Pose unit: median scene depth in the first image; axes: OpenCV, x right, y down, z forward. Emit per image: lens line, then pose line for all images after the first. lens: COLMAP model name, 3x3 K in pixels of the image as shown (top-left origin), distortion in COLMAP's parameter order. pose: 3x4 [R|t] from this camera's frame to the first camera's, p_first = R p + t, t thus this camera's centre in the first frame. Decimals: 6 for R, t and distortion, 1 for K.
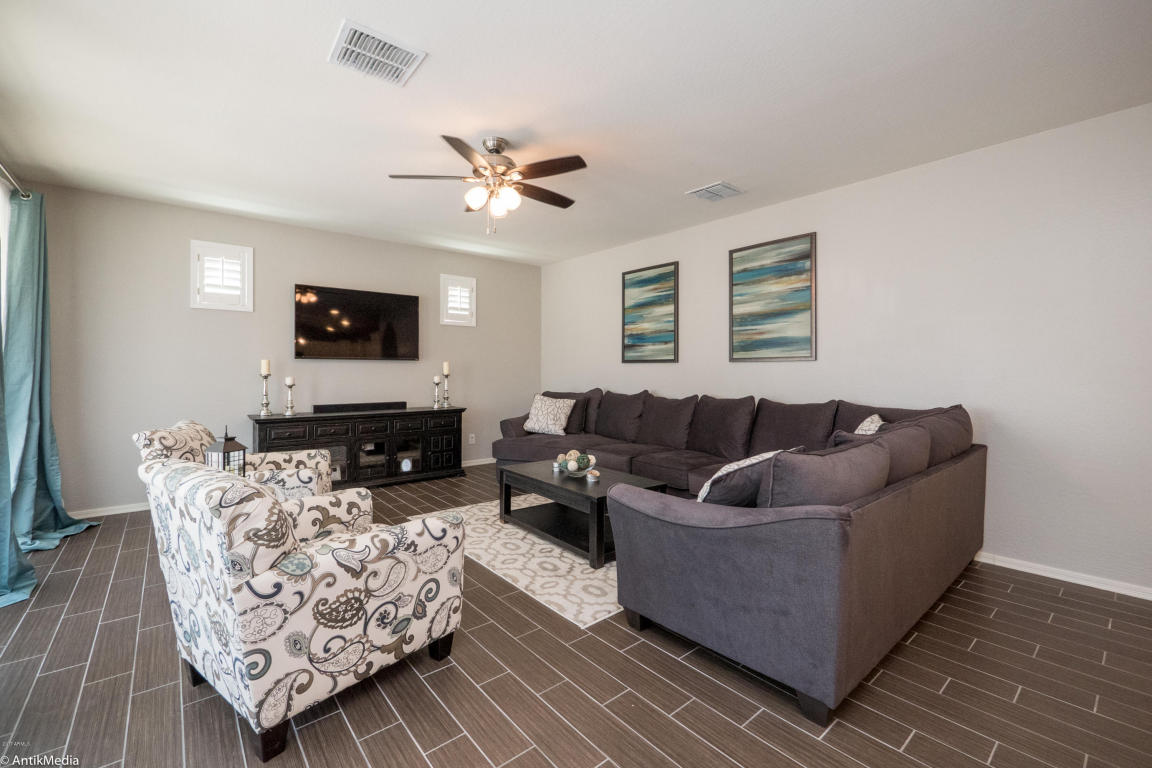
lens RADIAL K [[484.7, 0, 576.3], [0, 484.7, 369.7], [0, 0, 1]] dist [-0.010764, 0.003103]
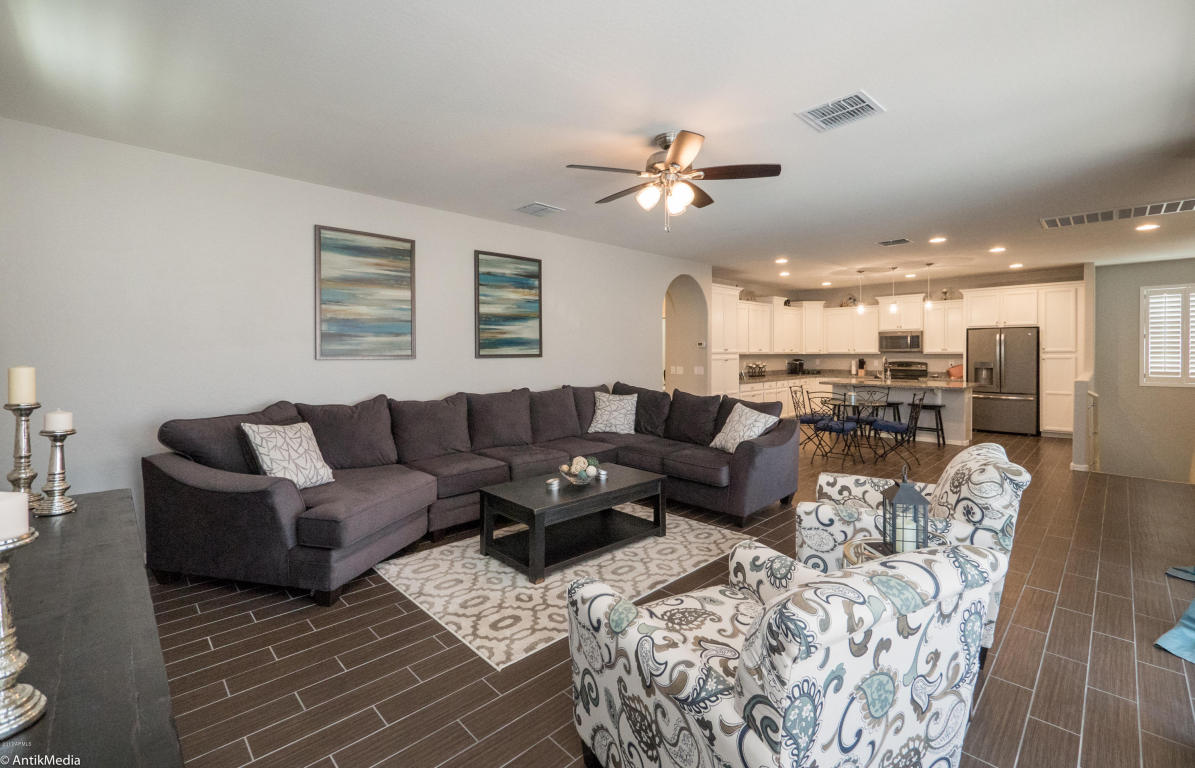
lens RADIAL K [[507.1, 0, 603.5], [0, 507.1, 357.0], [0, 0, 1]] dist [-0.000628, -0.000050]
pose [[-0.075465, -0.012933, 0.997065, -0.806889], [0.000489, 0.999915, 0.013007, -0.033417], [-0.997148, 0.001469, -0.075452, 0.834346]]
